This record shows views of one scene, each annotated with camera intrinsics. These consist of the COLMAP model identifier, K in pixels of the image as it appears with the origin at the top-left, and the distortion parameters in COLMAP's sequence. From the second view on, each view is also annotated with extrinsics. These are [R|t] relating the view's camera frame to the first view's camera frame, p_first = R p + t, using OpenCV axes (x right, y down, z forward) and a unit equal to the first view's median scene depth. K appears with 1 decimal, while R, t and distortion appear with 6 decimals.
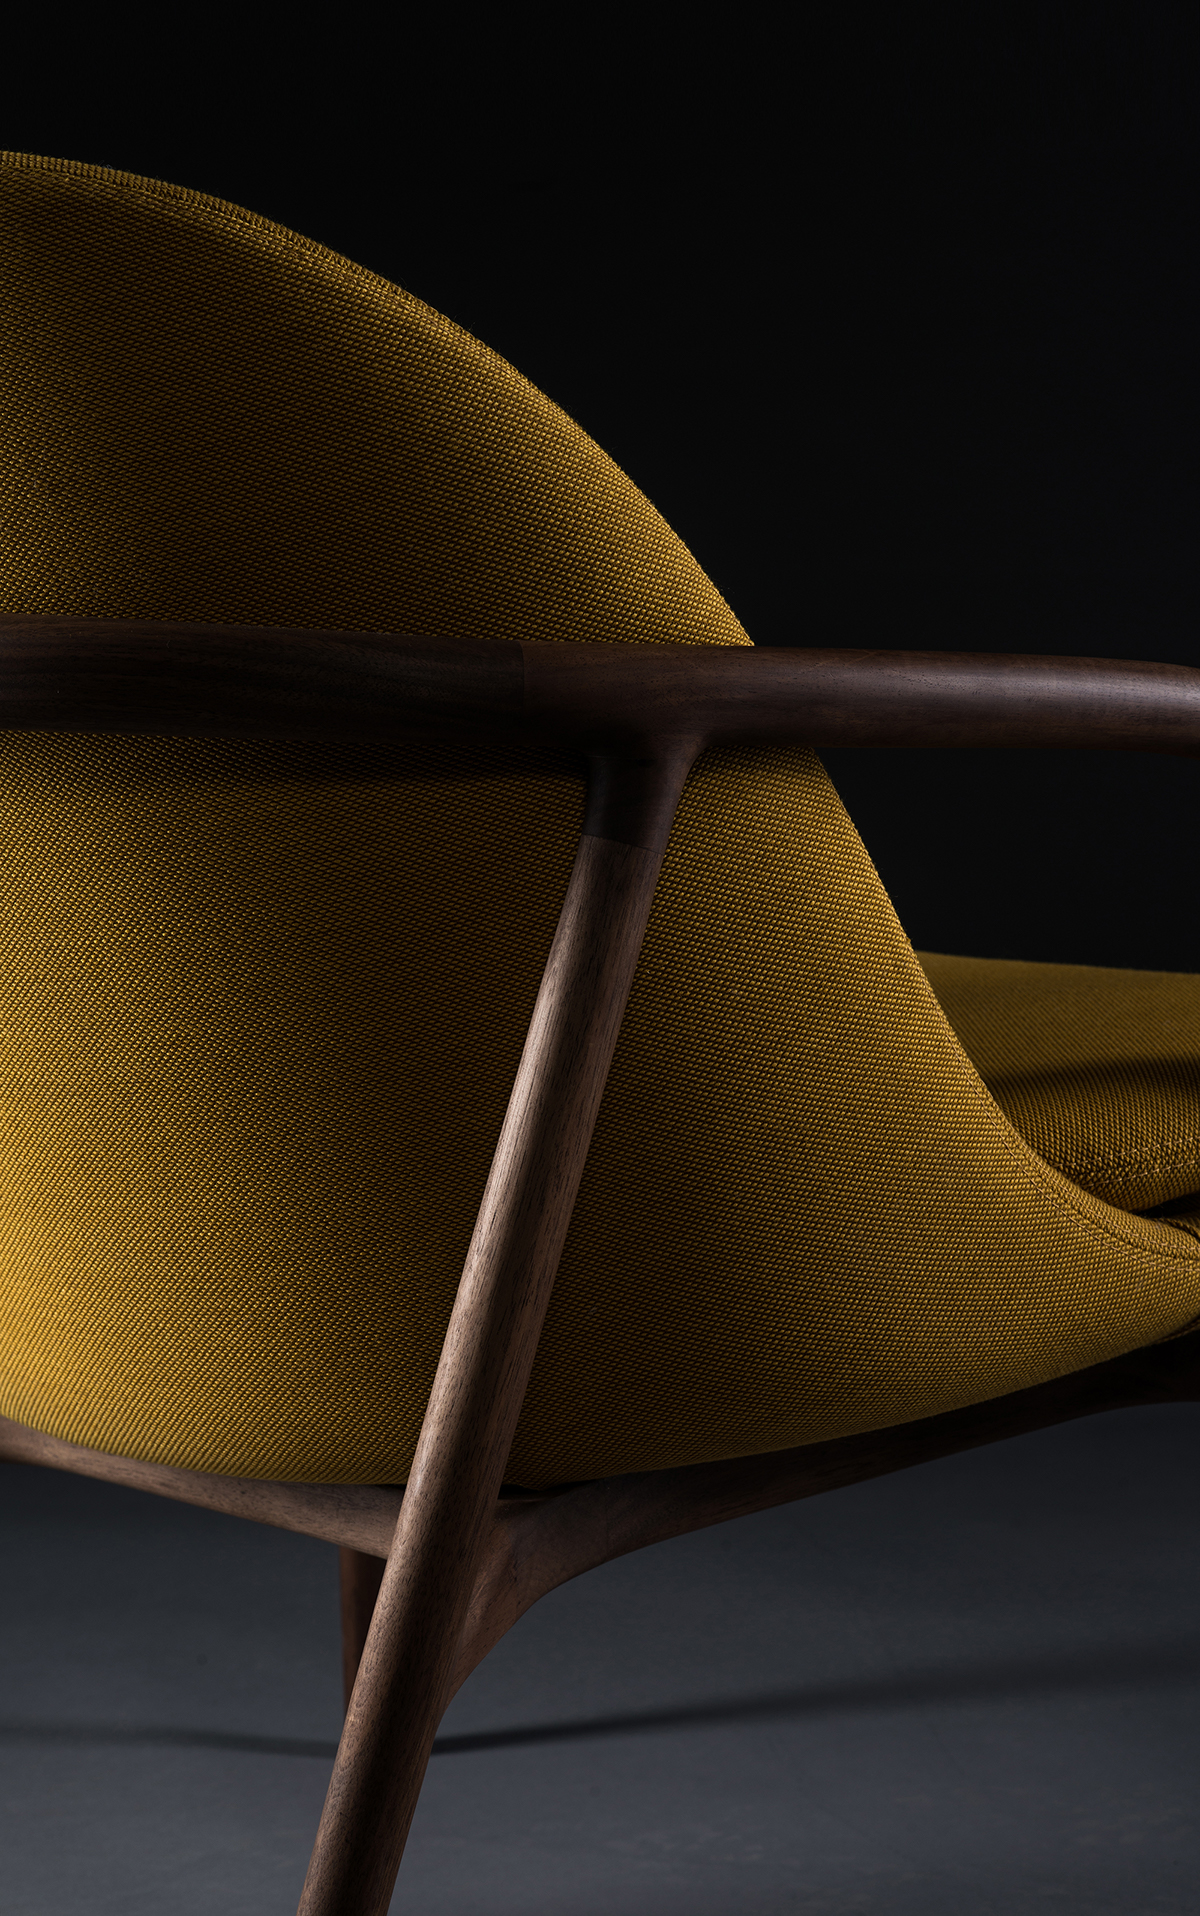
lens RADIAL K [[4638.3, 0, 600.0], [0, 4638.3, 958.0], [0, 0, 1]] dist [-0.089358, -0.217626]
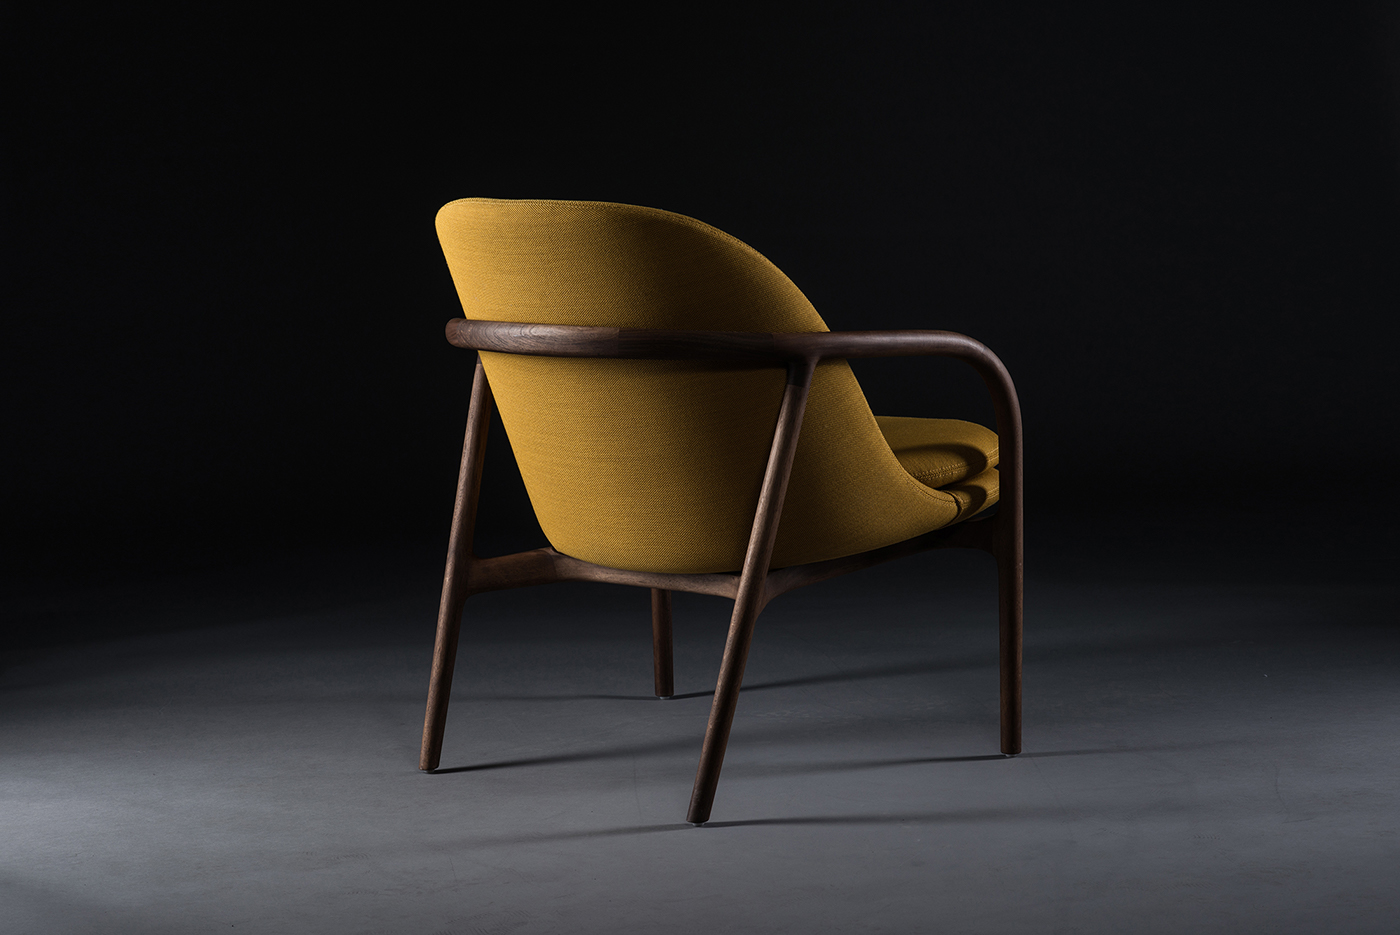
lens RADIAL K [[3487.5, 0, 700.0], [0, 3487.5, 467.5], [0, 0, 1]] dist [-0.003273, -0.035389]
pose [[0.996955, -0.024070, 0.074174, -0.271368], [0.023264, 0.999661, 0.011701, 0.005369], [-0.074430, -0.009940, 0.997177, -1.705707]]
